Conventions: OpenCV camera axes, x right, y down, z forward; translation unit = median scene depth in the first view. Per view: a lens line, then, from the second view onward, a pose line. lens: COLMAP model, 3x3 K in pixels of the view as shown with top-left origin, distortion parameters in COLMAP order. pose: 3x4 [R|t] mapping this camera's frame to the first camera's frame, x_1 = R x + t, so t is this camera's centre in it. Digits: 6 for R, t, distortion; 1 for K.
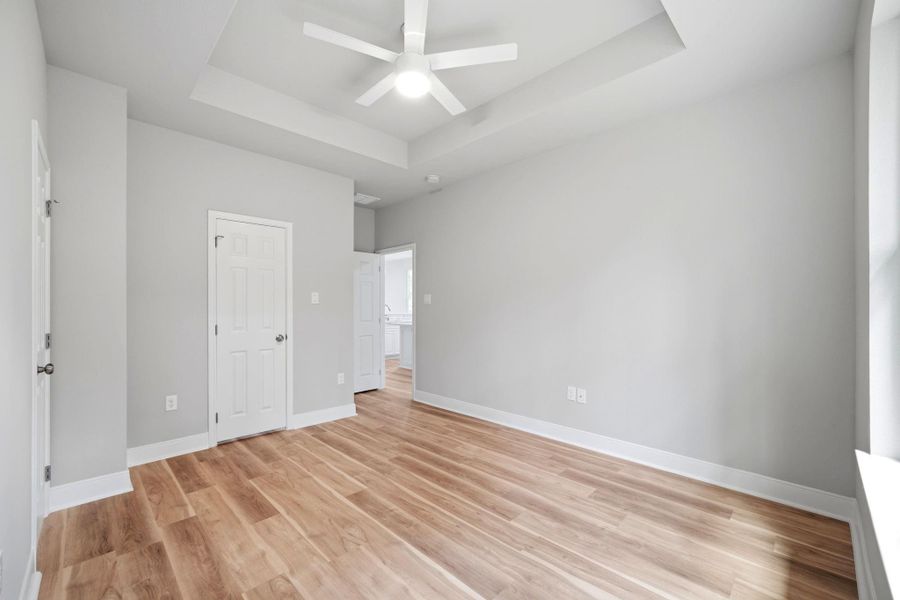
lens RADIAL K [[365.9, 0, 449.9], [0, 365.9, 304.0], [0, 0, 1]] dist [-0.002651, 0.000291]
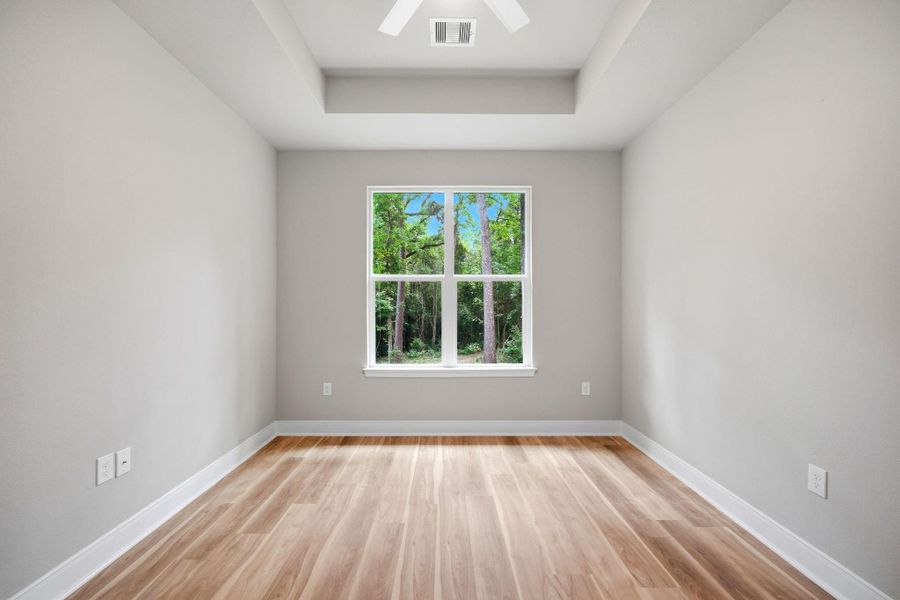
lens RADIAL K [[365.9, 0, 449.9], [0, 365.9, 304.0], [0, 0, 1]] dist [-0.002651, 0.000291]
pose [[-0.714591, 0.002017, 0.699539, -0.573547], [-0.008341, 0.999900, -0.011404, 0.014528], [-0.699492, -0.013984, -0.714503, 1.522564]]
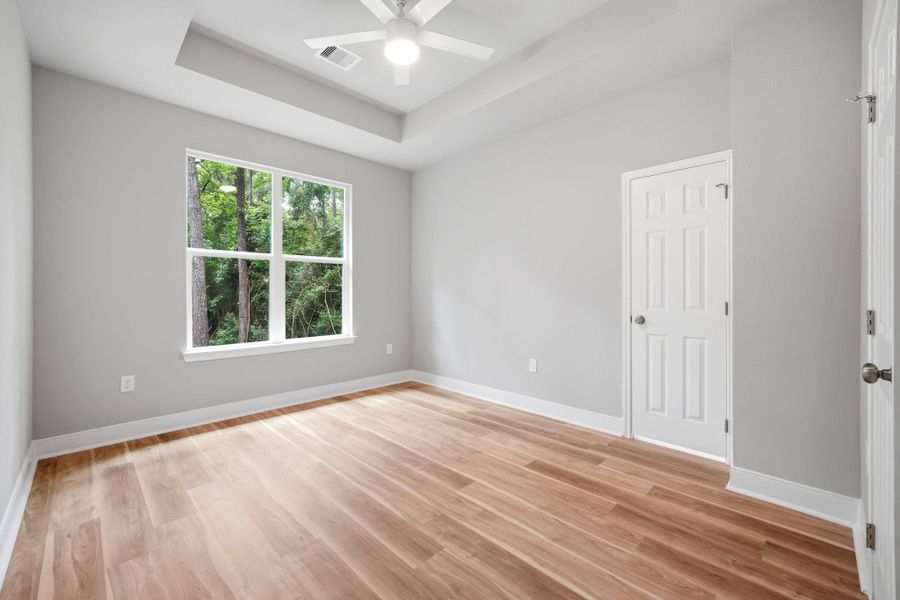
lens RADIAL K [[370.3, 0, 449.0], [0, 370.3, 290.6], [0, 0, 1]] dist [-0.000631, 0.000242]
pose [[-0.999993, 0.000658, 0.003701, -0.236353], [0.000606, 0.999903, -0.013929, 0.057598], [-0.003710, -0.013927, -0.999896, 2.053654]]
